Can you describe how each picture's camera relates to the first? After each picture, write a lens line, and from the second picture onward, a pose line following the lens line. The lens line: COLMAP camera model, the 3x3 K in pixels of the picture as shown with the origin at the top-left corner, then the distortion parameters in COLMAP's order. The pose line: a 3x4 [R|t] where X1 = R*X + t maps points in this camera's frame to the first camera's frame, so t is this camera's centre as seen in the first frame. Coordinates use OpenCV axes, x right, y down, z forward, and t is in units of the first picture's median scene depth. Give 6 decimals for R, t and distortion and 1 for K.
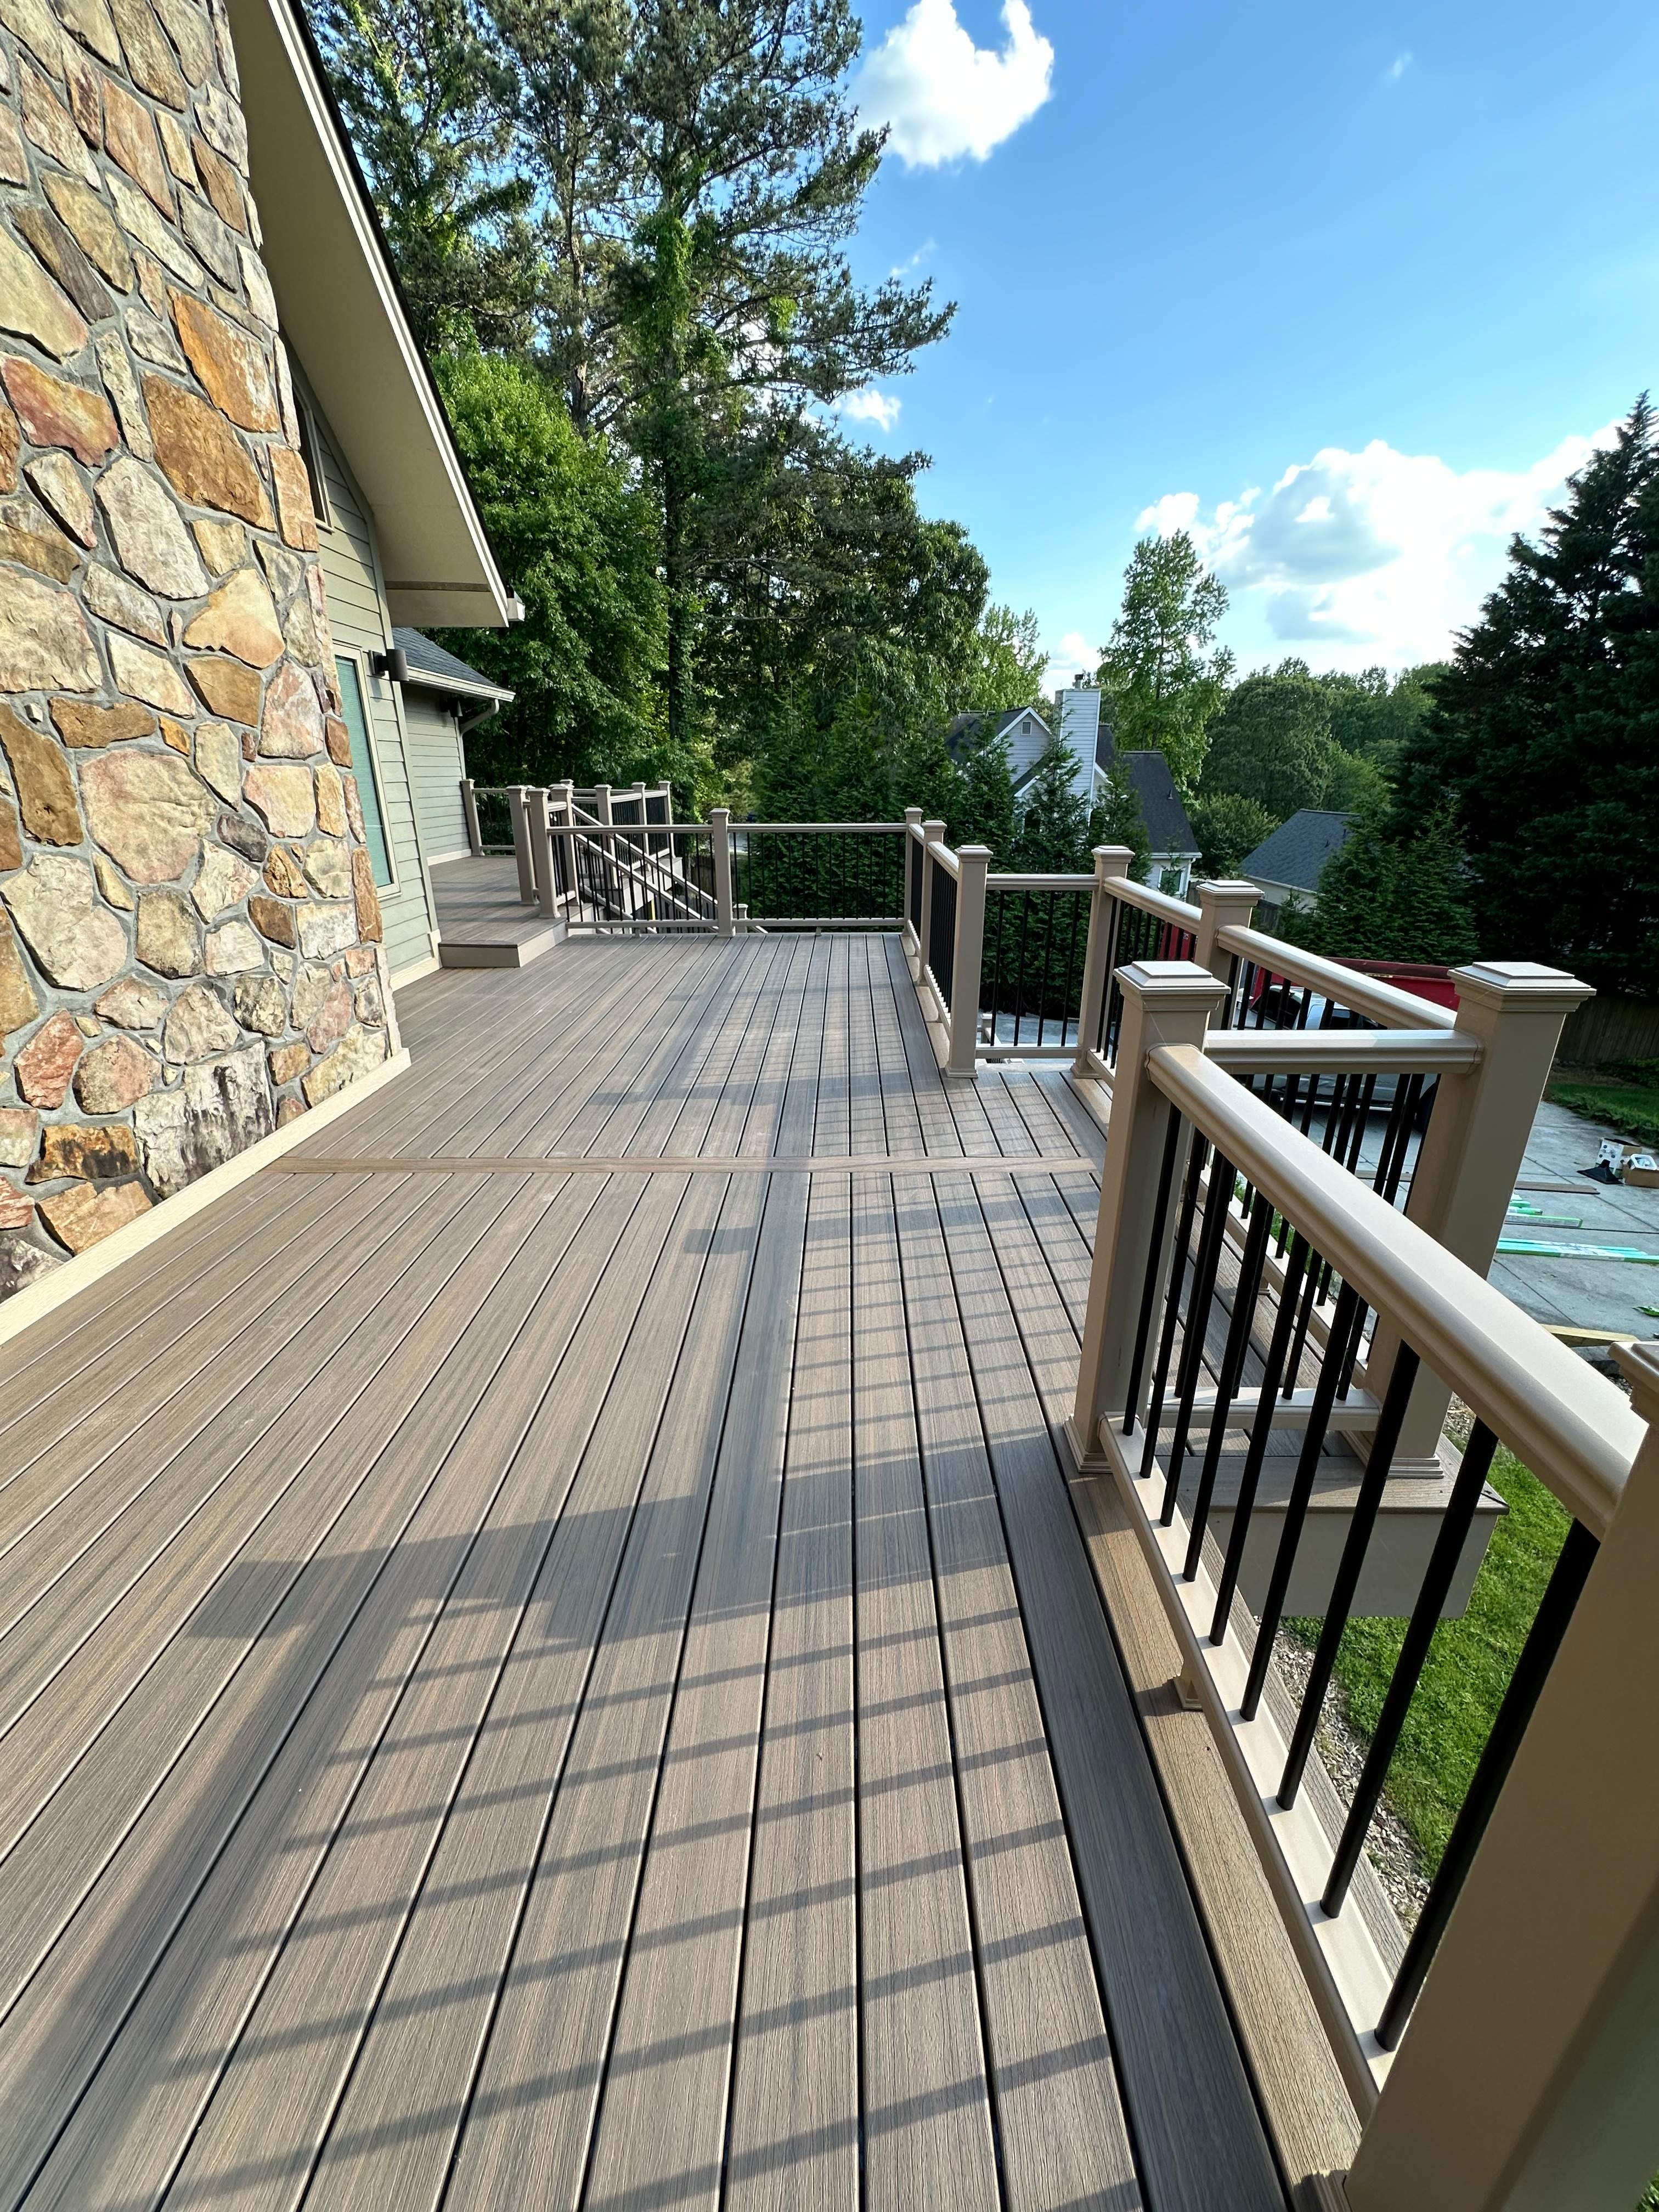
lens RADIAL K [[880.5, 0, 829.4], [0, 880.5, 1109.4], [0, 0, 1]] dist [-0.004579, 0.000655]
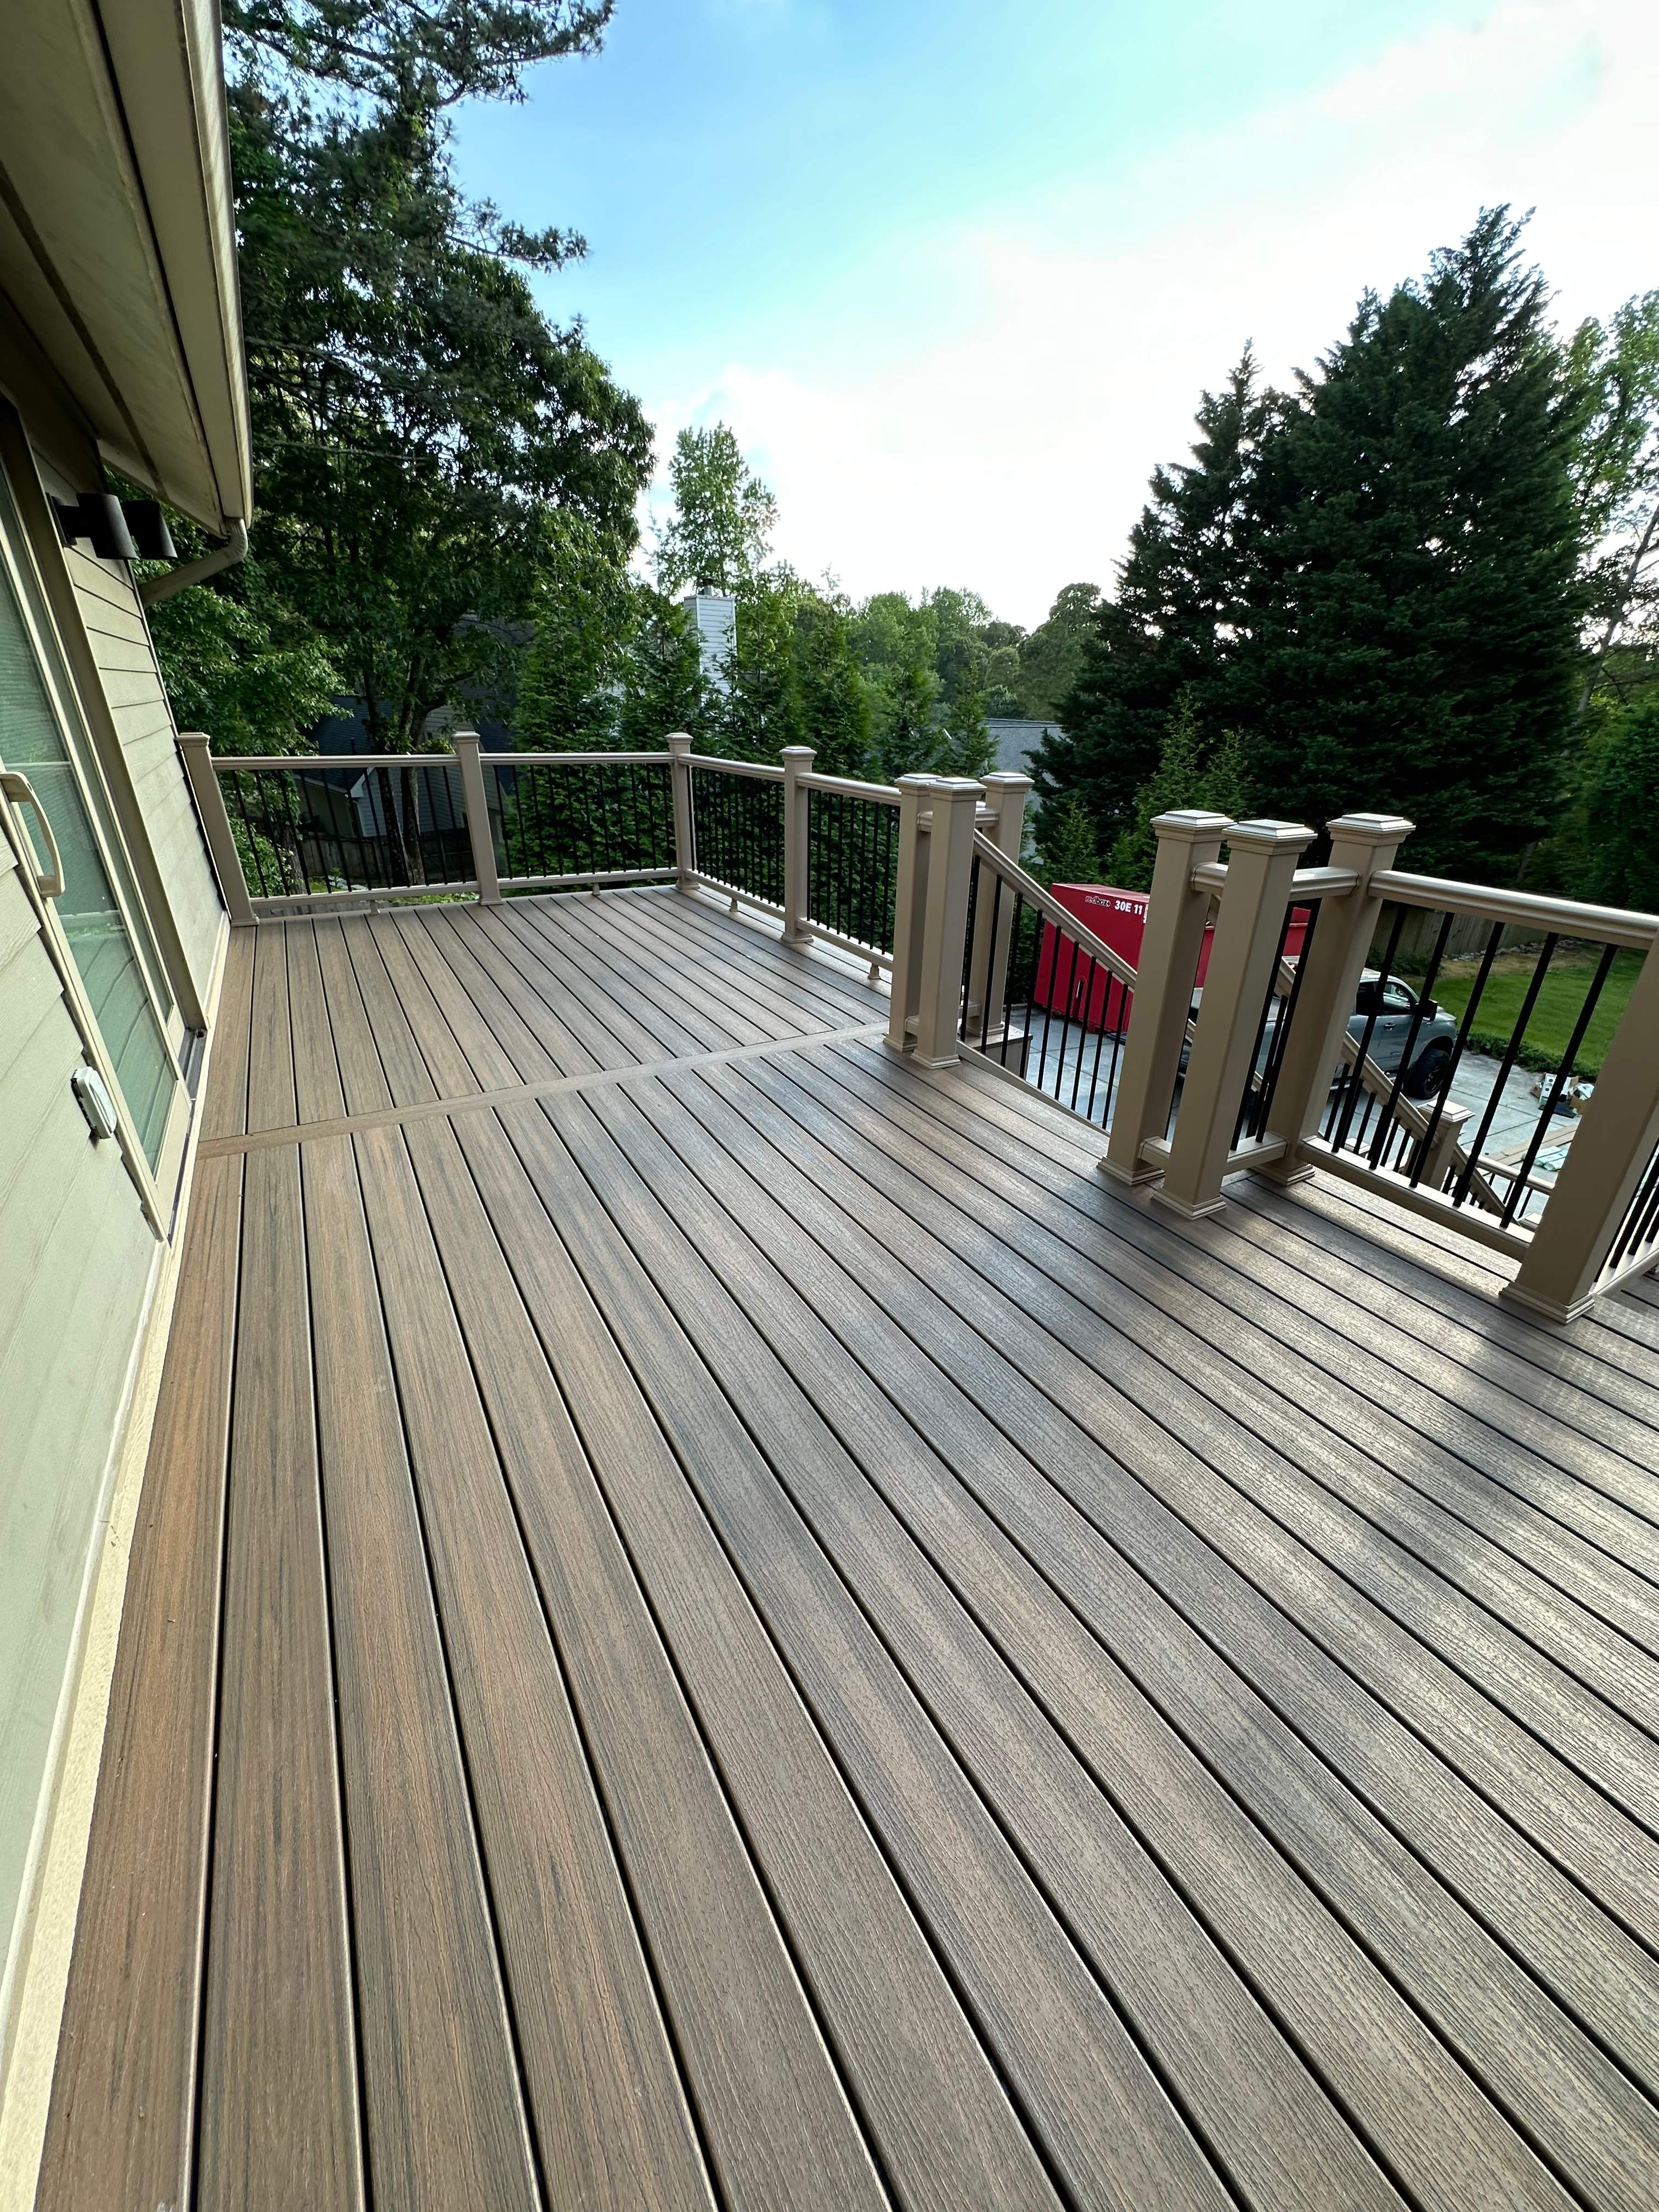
lens RADIAL K [[880.5, 0, 842.6], [0, 880.5, 1110.5], [0, 0, 1]] dist [-0.004579, 0.000655]
pose [[0.859238, -0.208961, 0.466954, -1.346798], [0.170277, 0.977547, 0.124125, -0.767003], [-0.482407, -0.027141, 0.875527, 1.869514]]
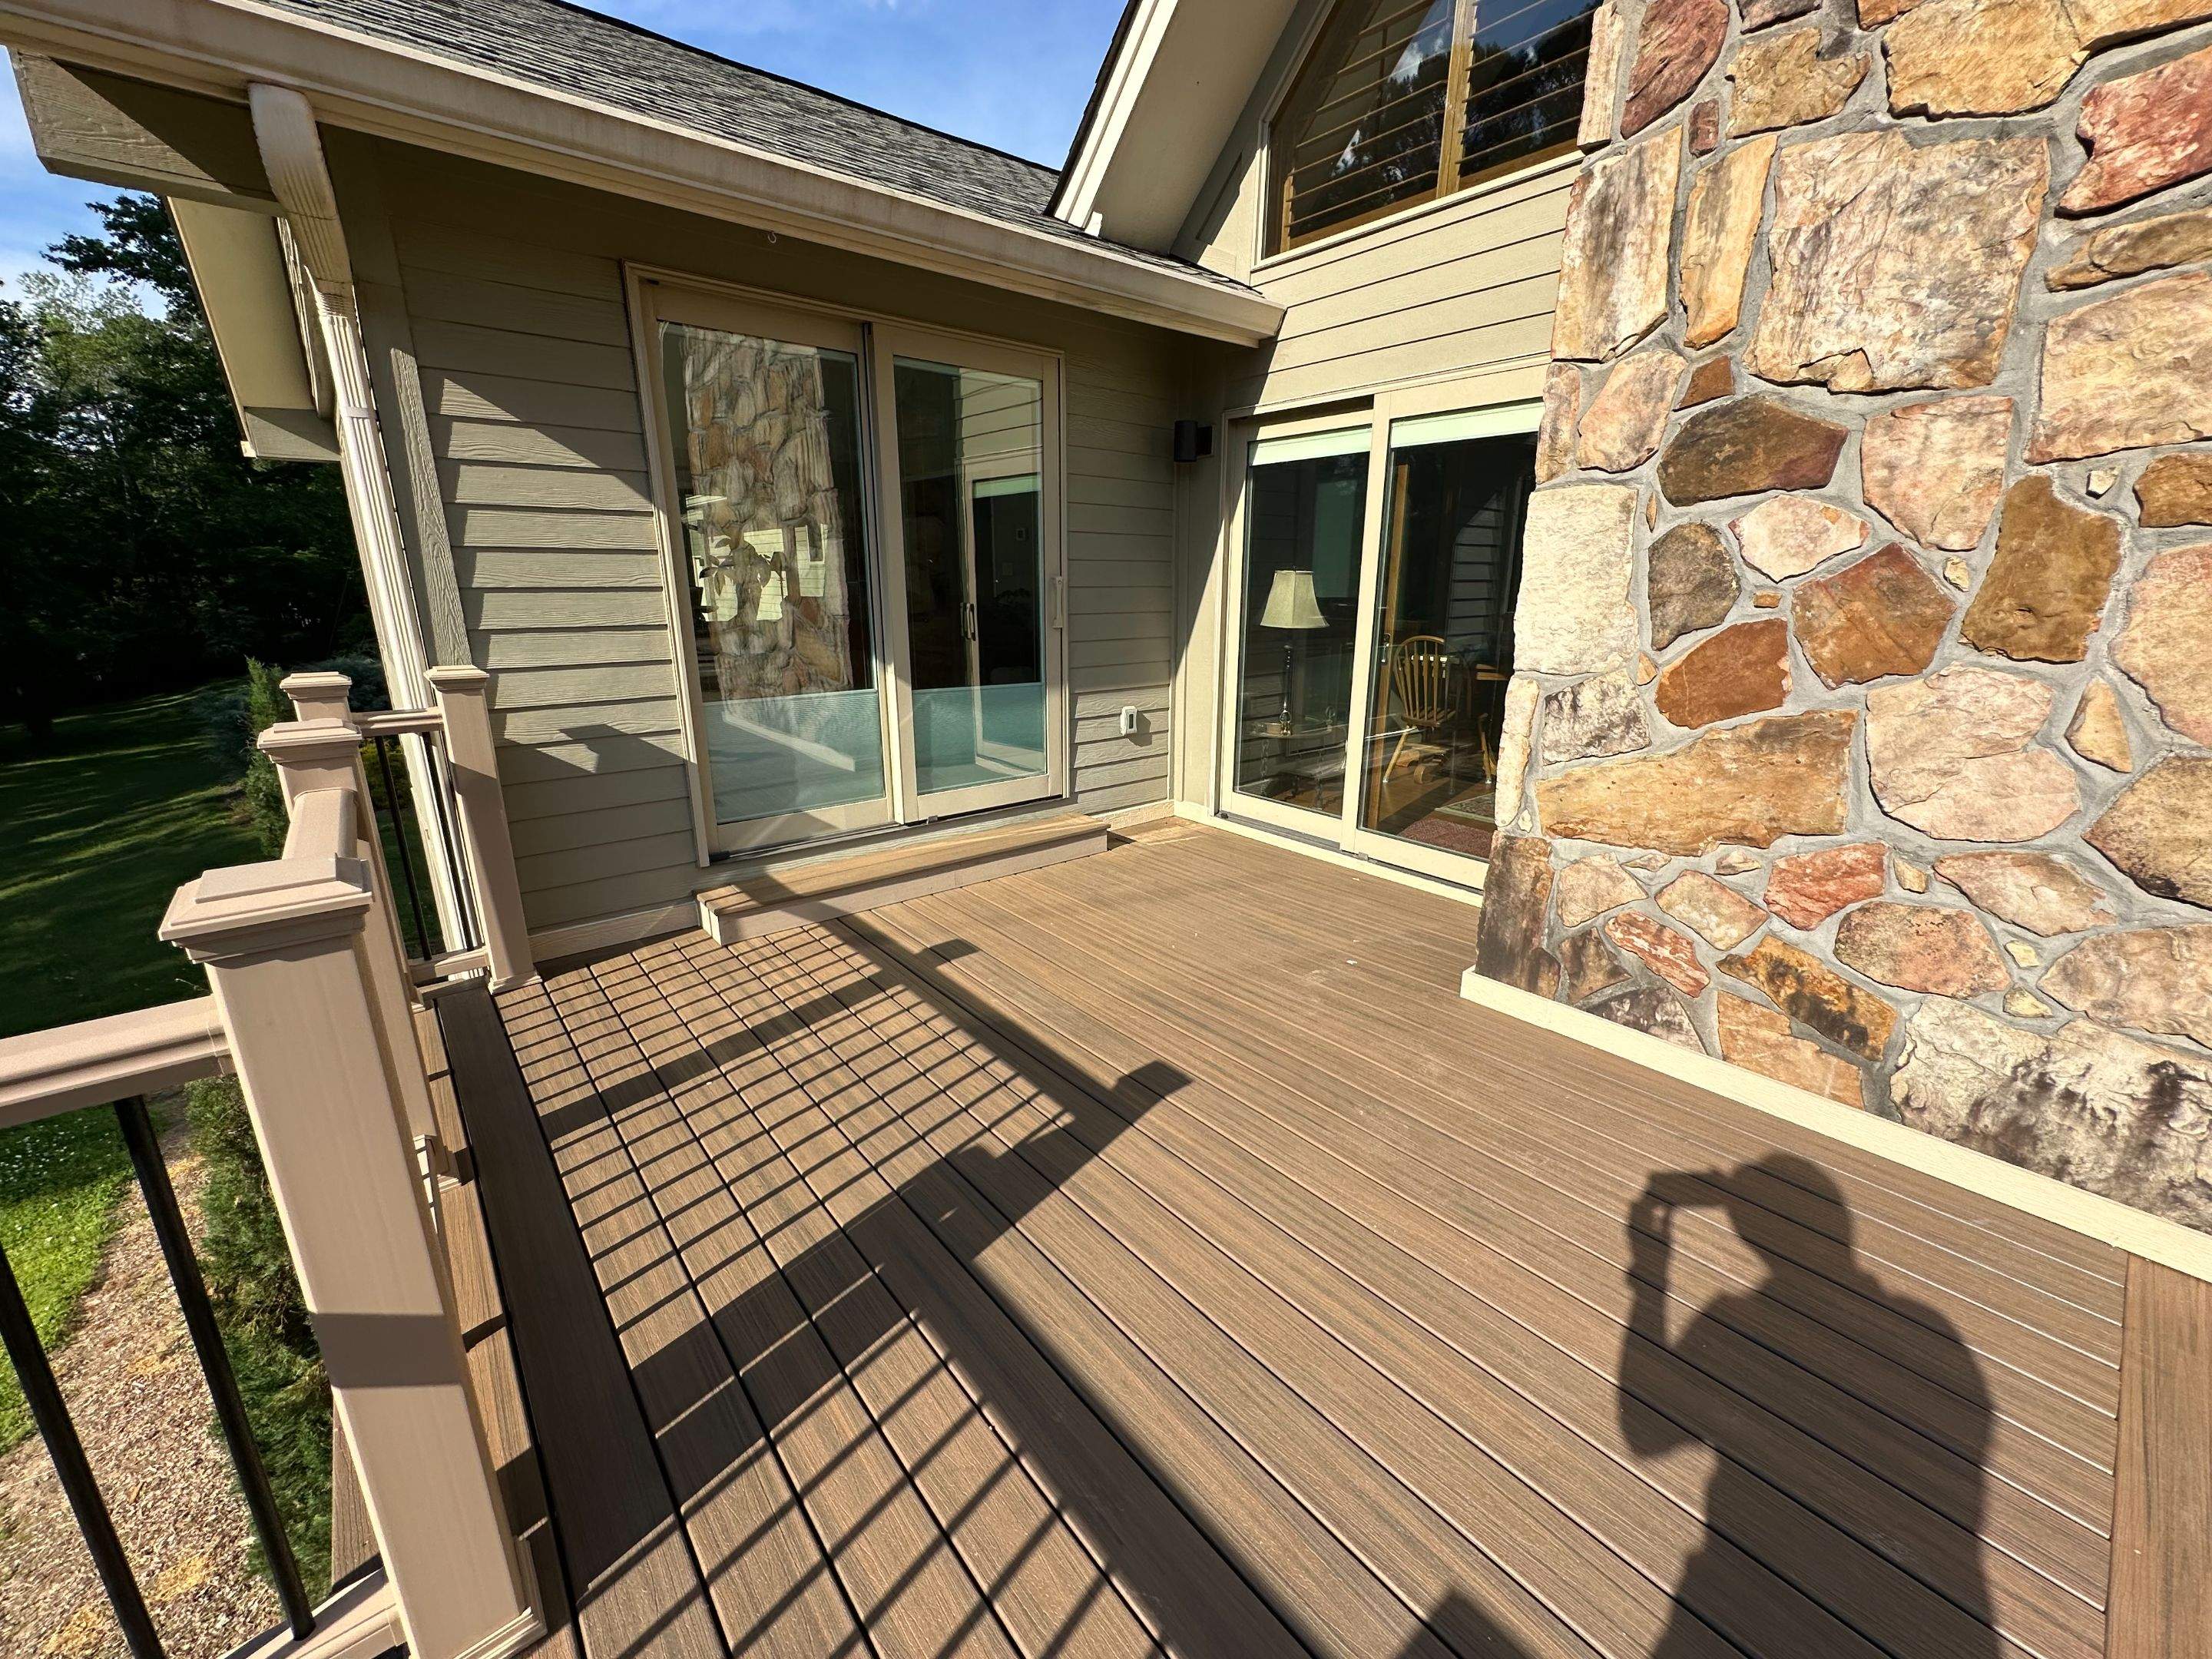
lens RADIAL K [[880.7, 0, 1108.1], [0, 880.7, 827.5], [0, 0, 1]] dist [-0.001971, 0.000697]
pose [[-0.754688, 0.178823, -0.631243, 0.142078], [-0.239068, 0.821036, 0.518408, -0.268478], [0.610976, 0.542147, -0.576875, 0.720447]]
